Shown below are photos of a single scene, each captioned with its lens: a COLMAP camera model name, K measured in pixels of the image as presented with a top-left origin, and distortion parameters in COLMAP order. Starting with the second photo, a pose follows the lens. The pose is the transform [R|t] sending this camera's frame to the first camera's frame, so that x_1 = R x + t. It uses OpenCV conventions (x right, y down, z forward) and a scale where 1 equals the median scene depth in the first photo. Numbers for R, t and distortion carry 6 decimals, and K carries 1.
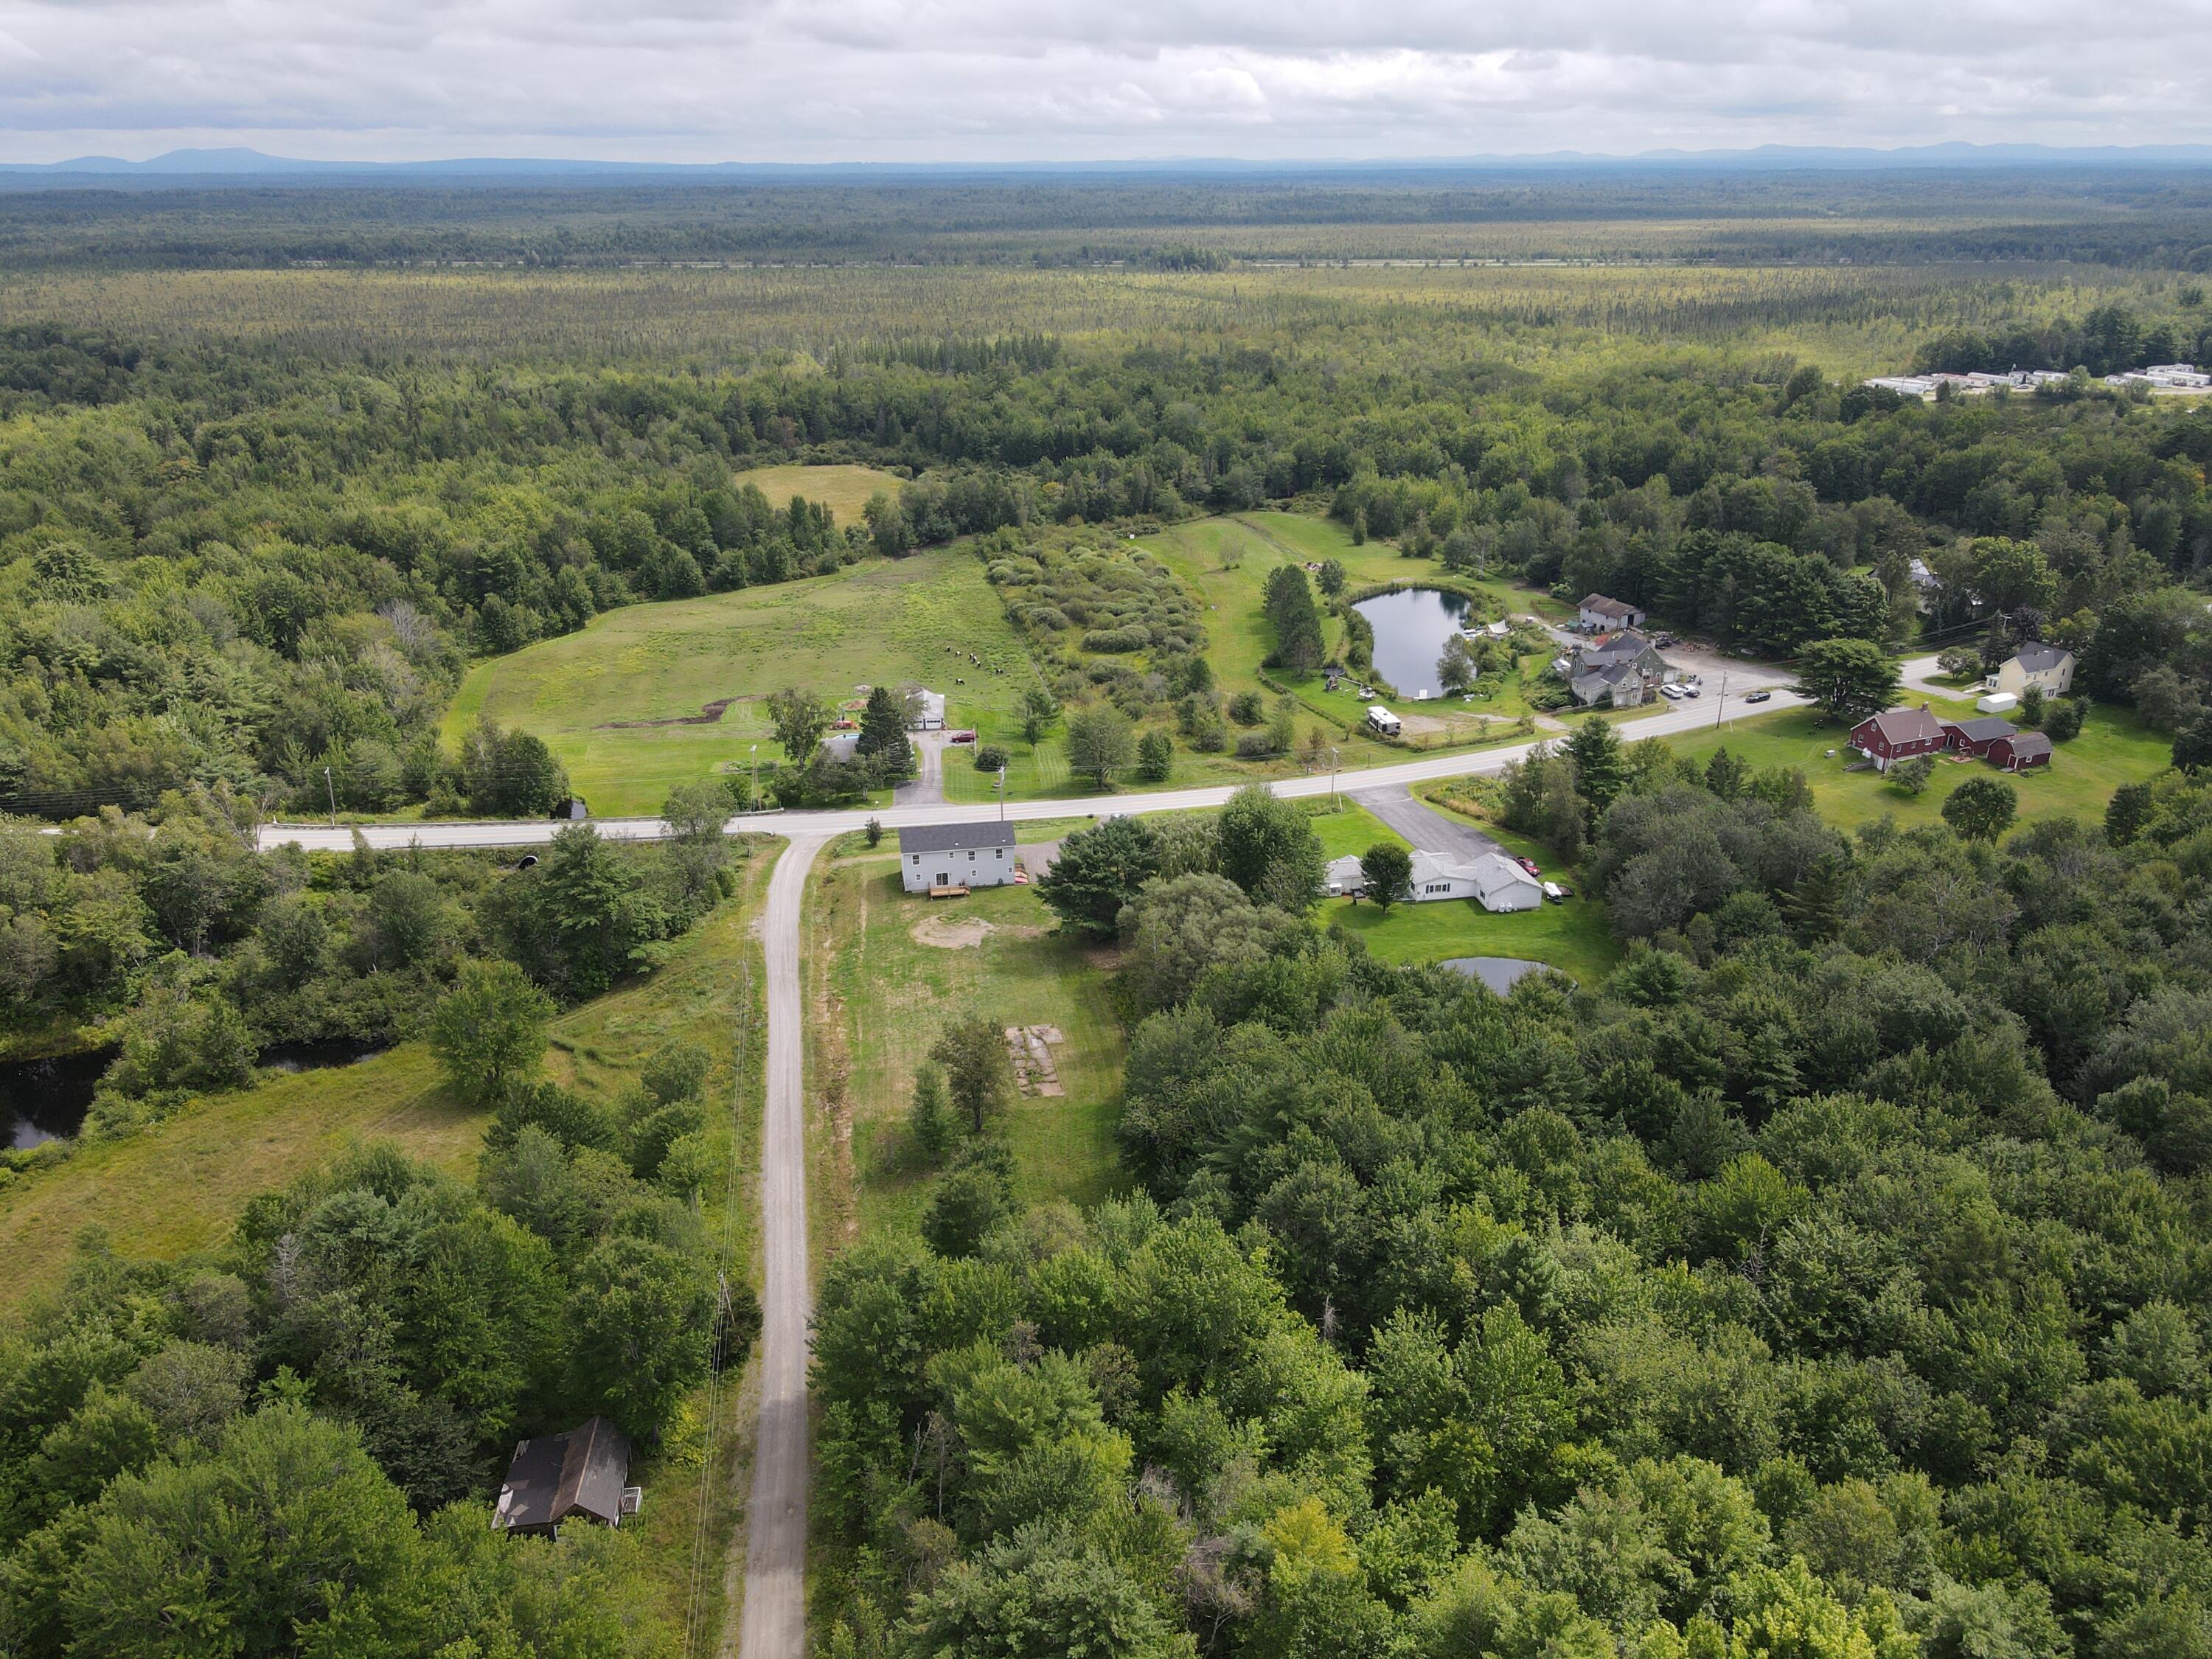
lens RADIAL K [[1640.9, 0, 1089.4], [0, 1640.9, 851.0], [0, 0, 1]] dist [0.012269, -0.001260]
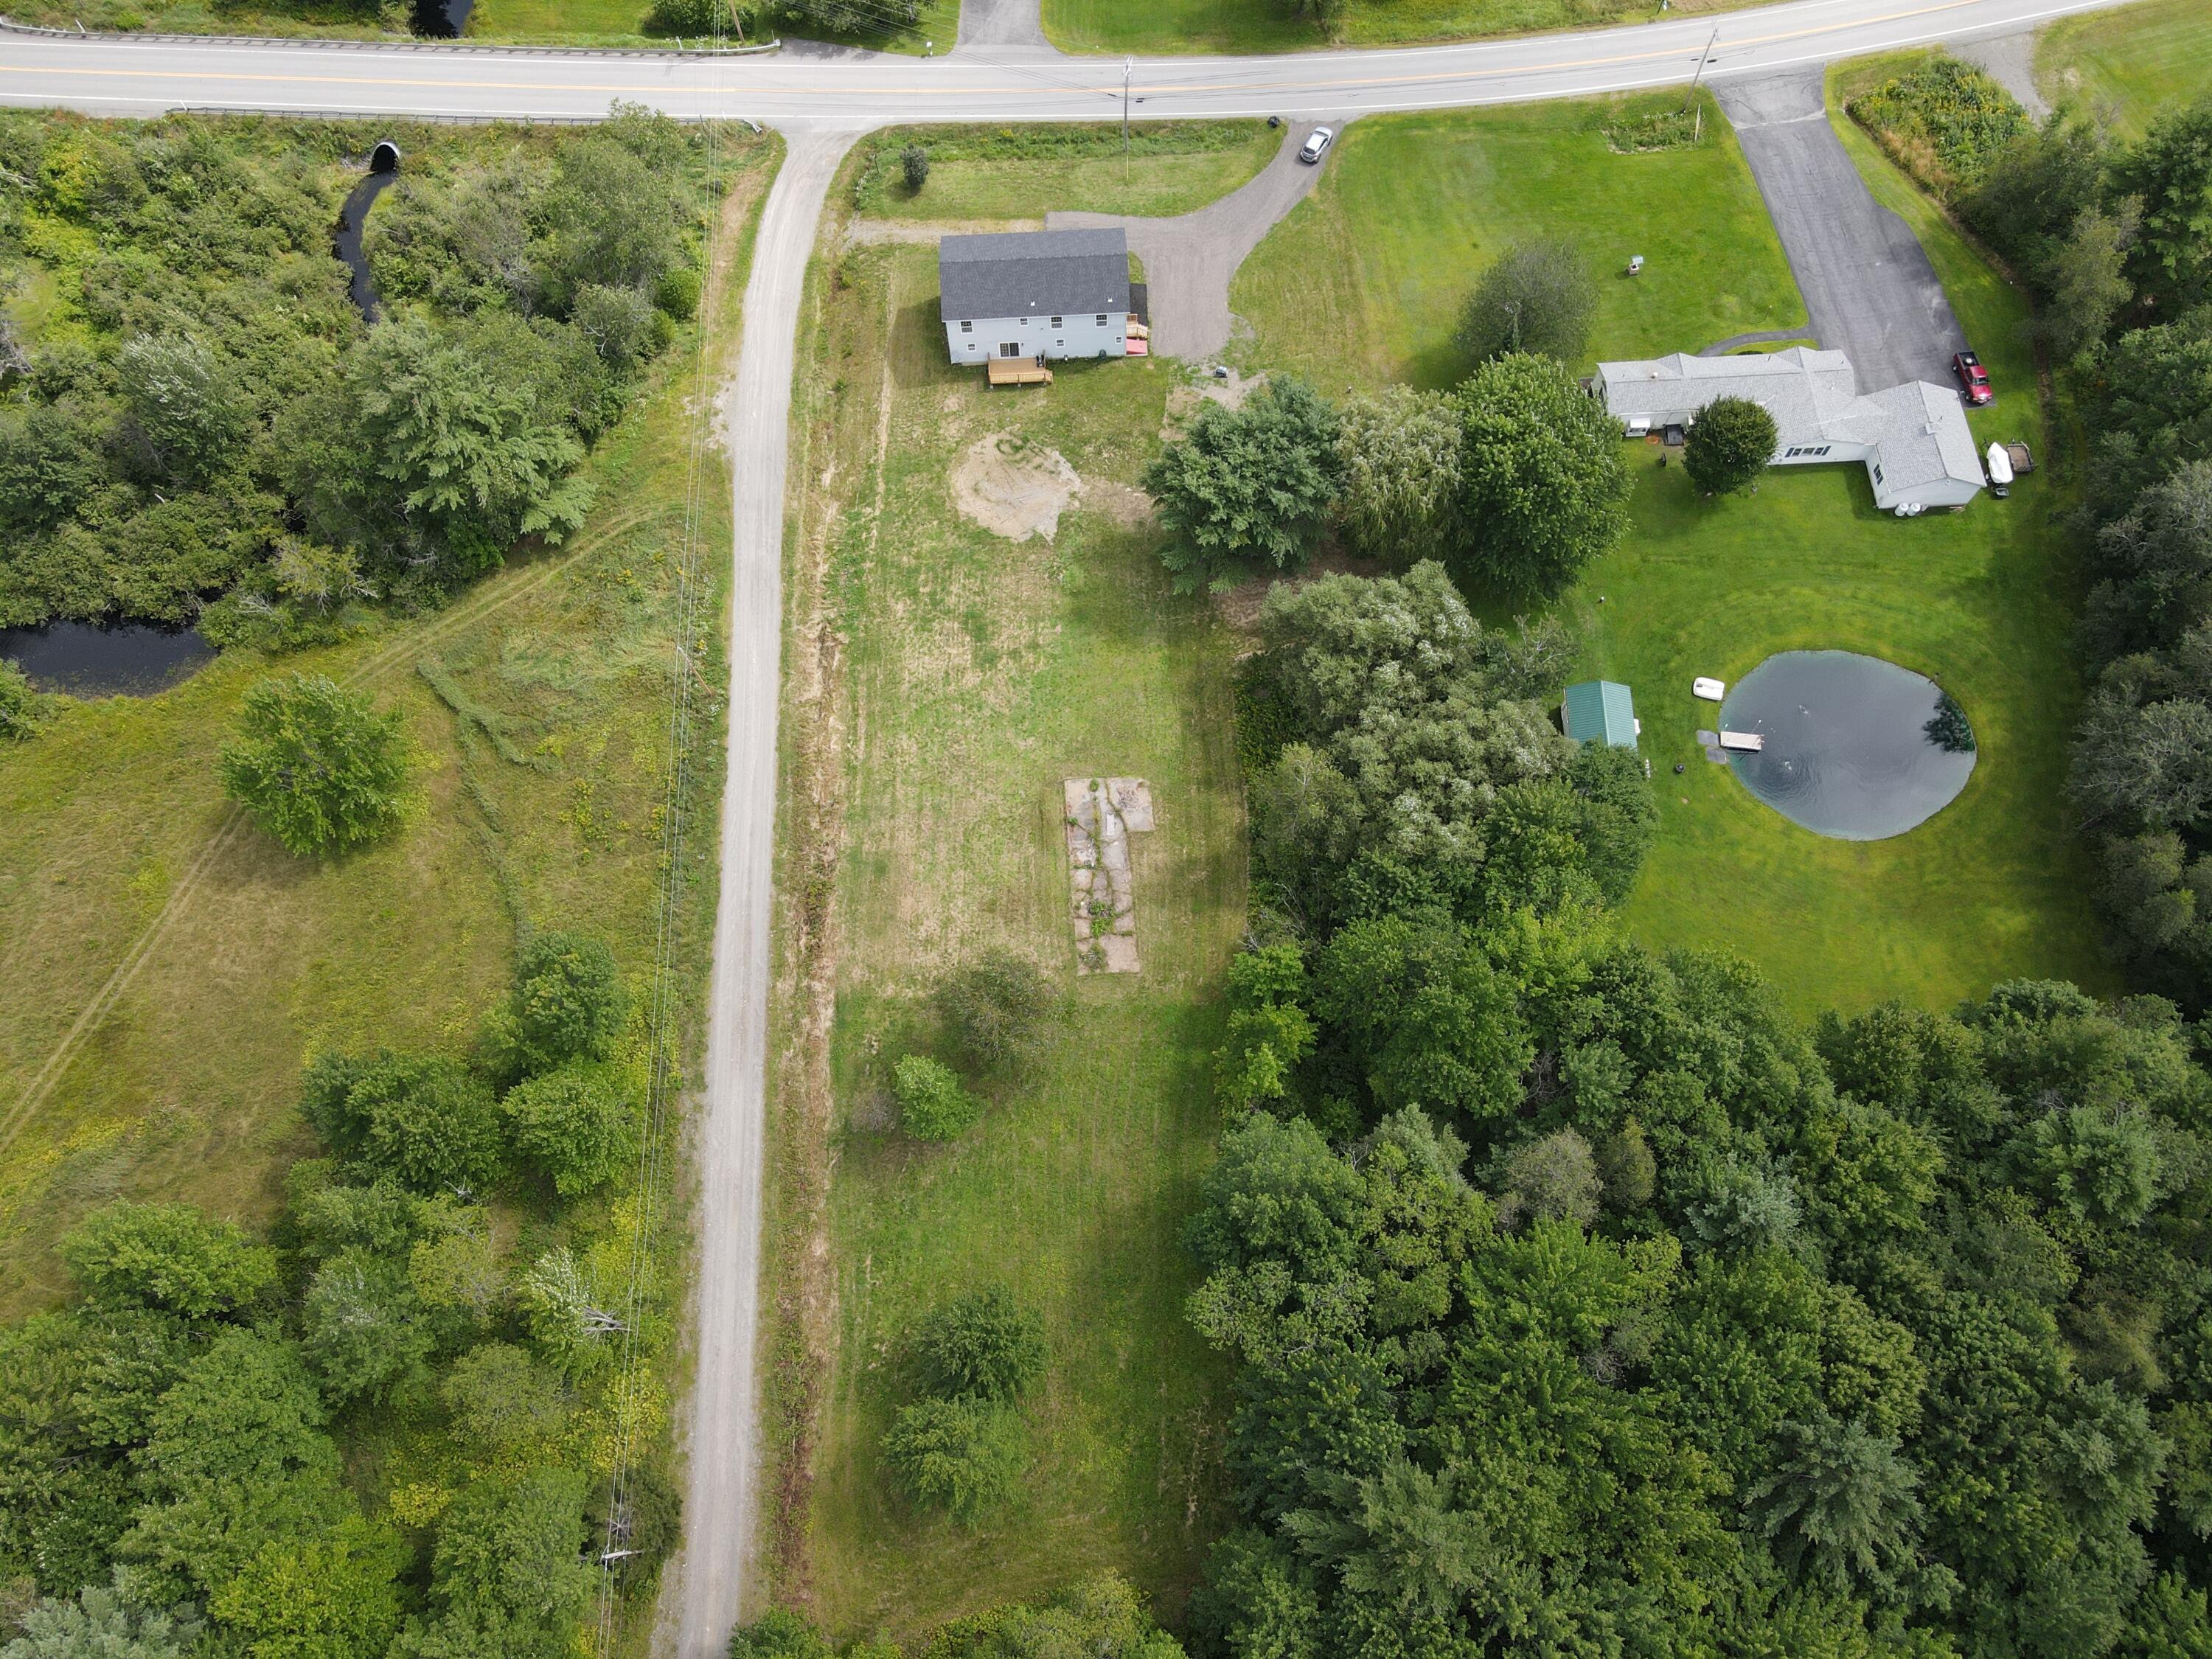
lens RADIAL K [[1640.9, 0, 1089.4], [0, 1640.9, 851.0], [0, 0, 1]] dist [0.012269, -0.001260]
pose [[0.991957, 0.114616, -0.053712, -0.004275], [-0.044310, 0.711928, 0.700853, -0.322270], [0.118568, -0.692836, 0.711280, 0.474696]]
